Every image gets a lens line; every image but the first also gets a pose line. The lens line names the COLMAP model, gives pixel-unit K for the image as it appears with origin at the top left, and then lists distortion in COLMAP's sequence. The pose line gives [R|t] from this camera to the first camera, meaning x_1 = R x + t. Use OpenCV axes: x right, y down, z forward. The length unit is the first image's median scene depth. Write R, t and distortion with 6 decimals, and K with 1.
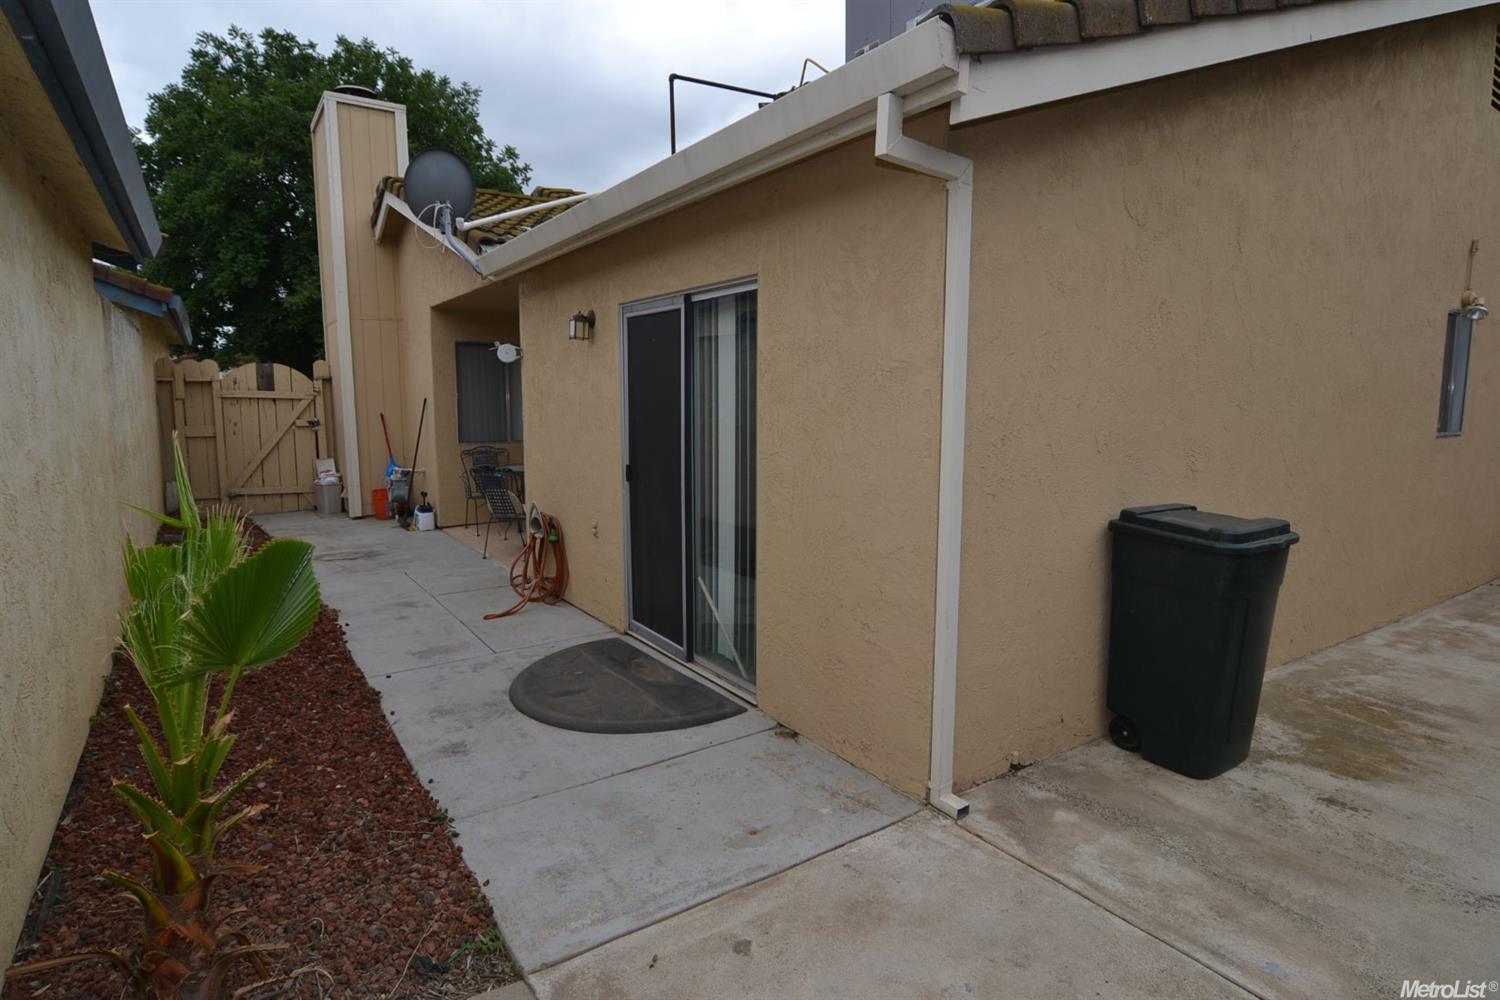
lens RADIAL K [[814.0, 0, 744.4], [0, 814.0, 499.3], [0, 0, 1]] dist [-0.013615, -0.002387]
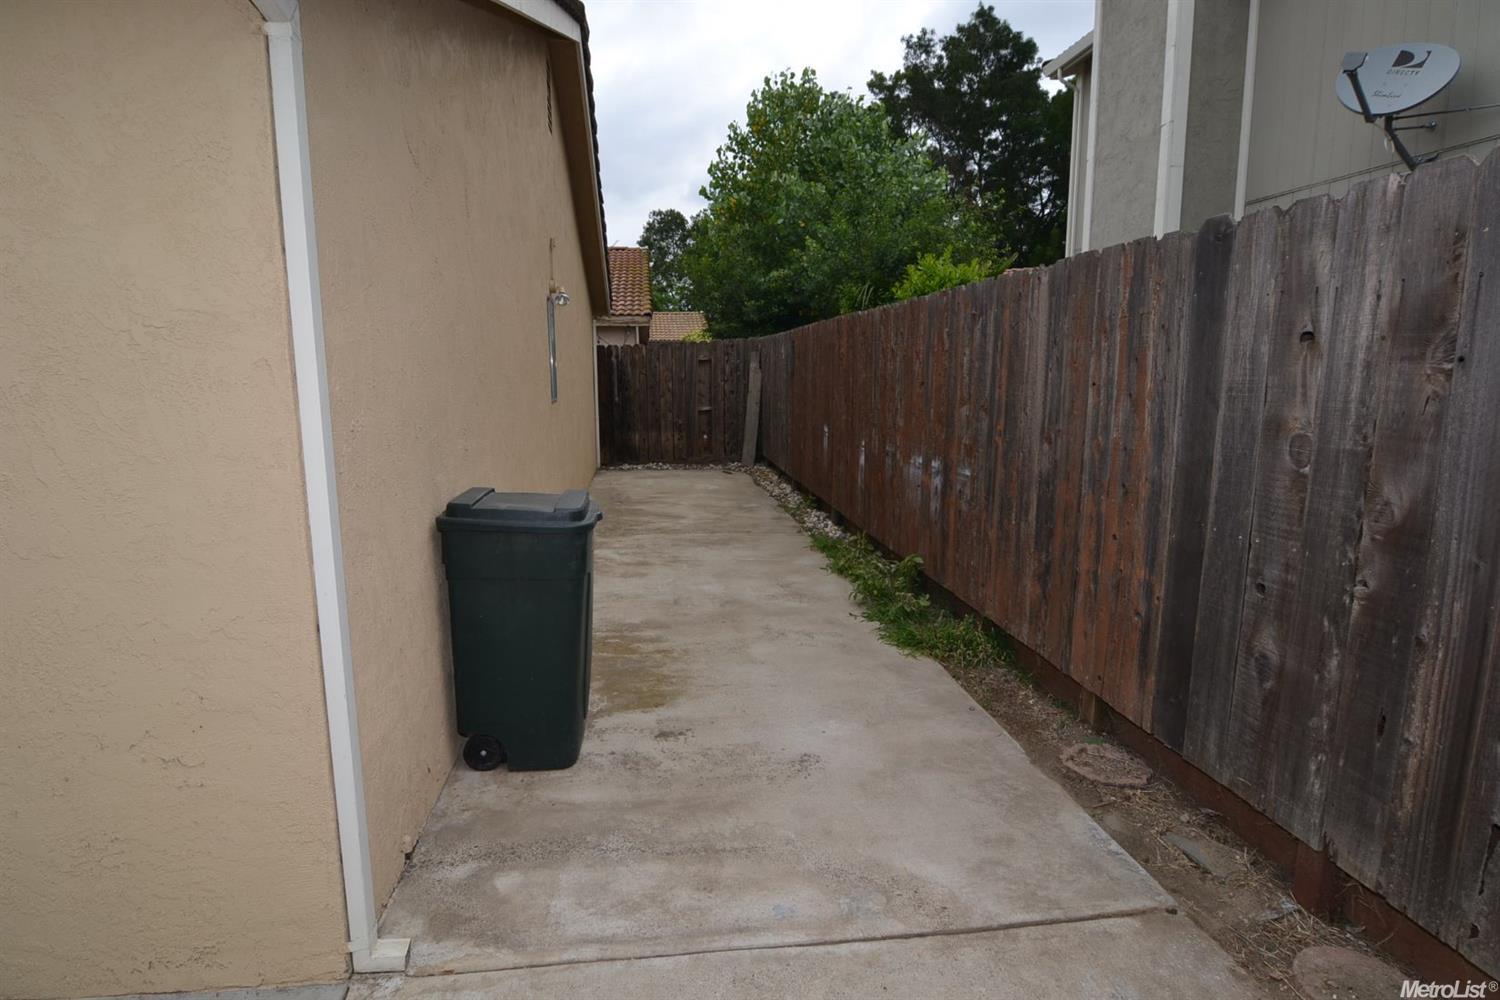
lens RADIAL K [[814.0, 0, 750.5], [0, 814.0, 492.9], [0, 0, 1]] dist [-0.013615, -0.002387]
pose [[0.448284, -0.137271, 0.883288, -0.158733], [0.116717, 0.988668, 0.094412, -0.045172], [-0.886239, 0.060771, 0.459226, 0.363733]]
